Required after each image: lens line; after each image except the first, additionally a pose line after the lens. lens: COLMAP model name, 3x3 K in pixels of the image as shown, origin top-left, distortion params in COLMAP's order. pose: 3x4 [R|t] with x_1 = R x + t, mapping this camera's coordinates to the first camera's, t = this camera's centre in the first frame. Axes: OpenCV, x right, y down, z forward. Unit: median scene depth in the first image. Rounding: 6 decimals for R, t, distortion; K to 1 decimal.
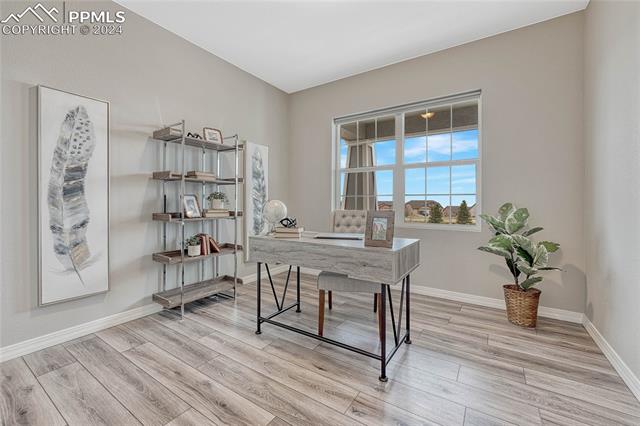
lens RADIAL K [[262.8, 0, 318.8], [0, 262.8, 209.2], [0, 0, 1]] dist [-0.009771, 0.000045]
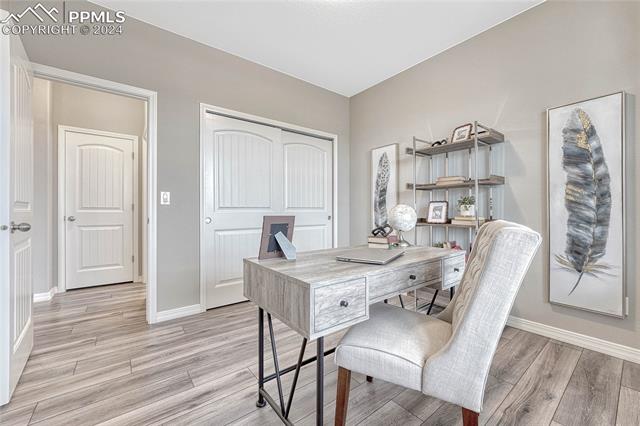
lens RADIAL K [[259.9, 0, 323.0], [0, 259.9, 211.2], [0, 0, 1]] dist [-0.010388, 0.000220]
pose [[-0.312536, 0.000217, -0.949906, 0.755093], [-0.018224, 0.999815, 0.006224, -0.018202], [0.949731, 0.019256, -0.312474, 1.081236]]
